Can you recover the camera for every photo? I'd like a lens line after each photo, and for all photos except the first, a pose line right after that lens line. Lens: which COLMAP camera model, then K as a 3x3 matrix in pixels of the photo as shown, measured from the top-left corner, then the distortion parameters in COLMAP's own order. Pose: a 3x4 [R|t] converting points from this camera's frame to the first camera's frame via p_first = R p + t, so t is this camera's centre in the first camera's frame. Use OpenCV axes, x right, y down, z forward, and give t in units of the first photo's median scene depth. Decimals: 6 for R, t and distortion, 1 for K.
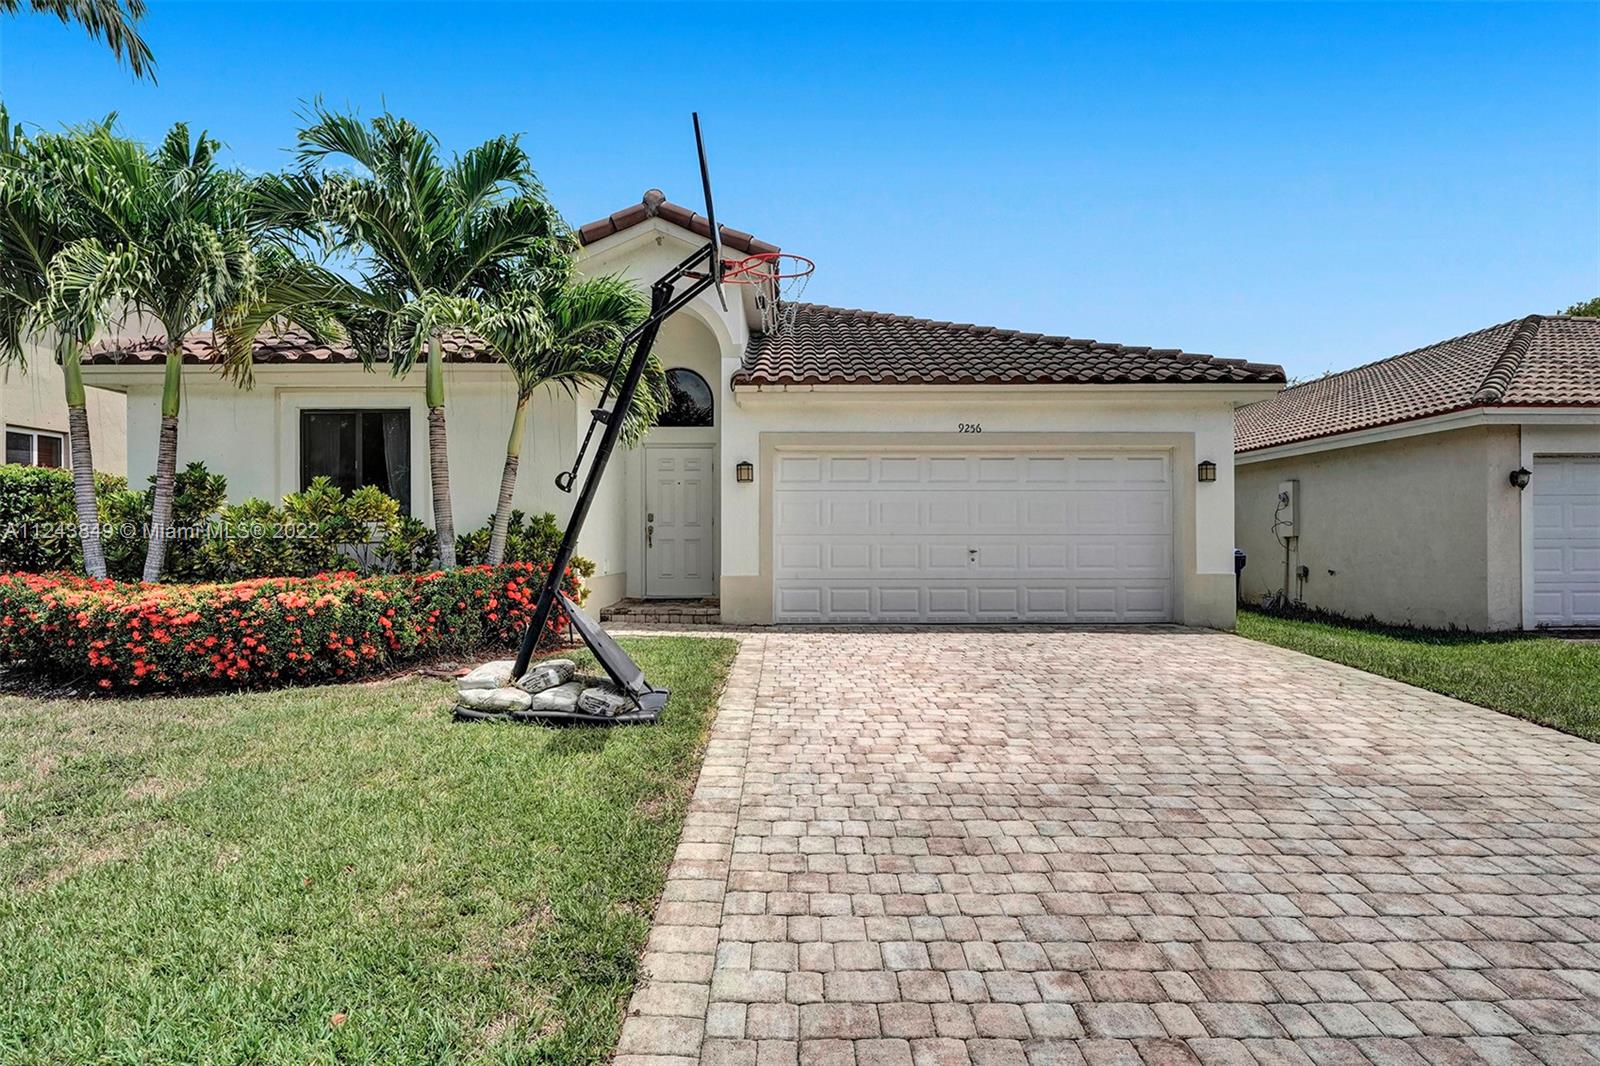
lens RADIAL K [[824.3, 0, 784.3], [0, 824.3, 557.6], [0, 0, 1]] dist [-0.003086, -0.001187]
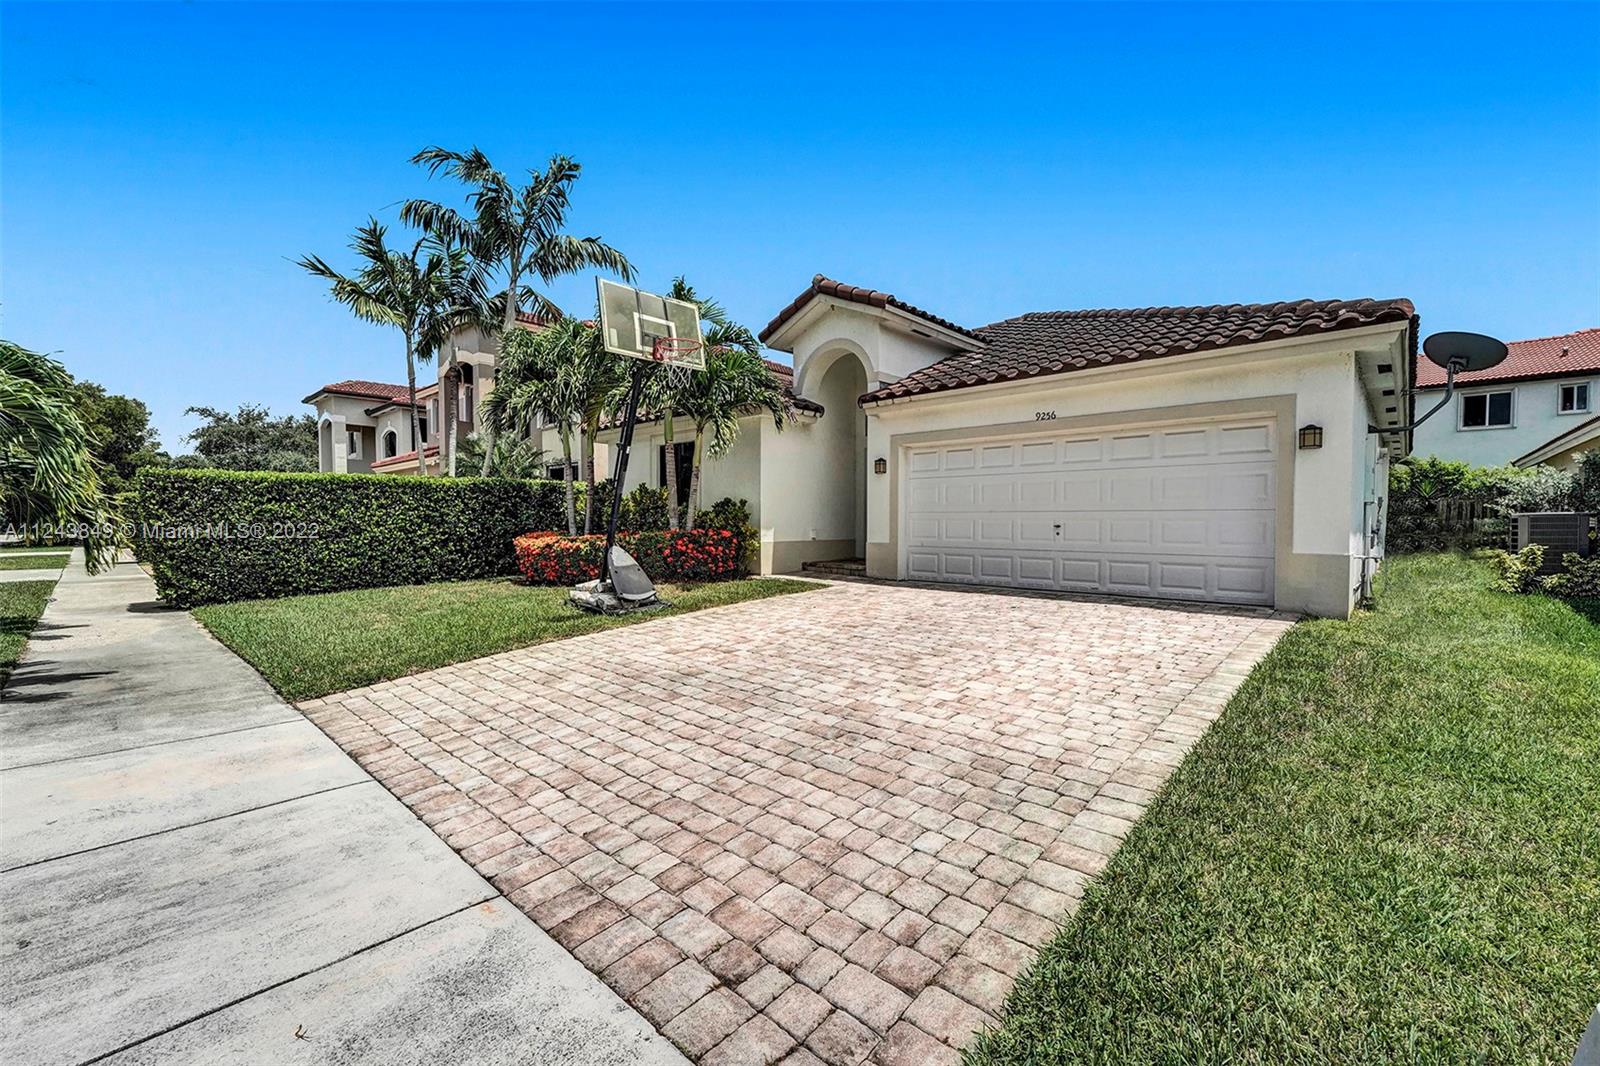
lens RADIAL K [[653.0, 0, 793.3], [0, 653.0, 549.1], [0, 0, 1]] dist [-0.004073, 0.000035]
pose [[0.734582, 0.032090, -0.677761, 1.029353], [-0.016238, 0.999426, 0.029721, 0.005353], [0.678326, -0.010827, 0.734682, 0.203985]]
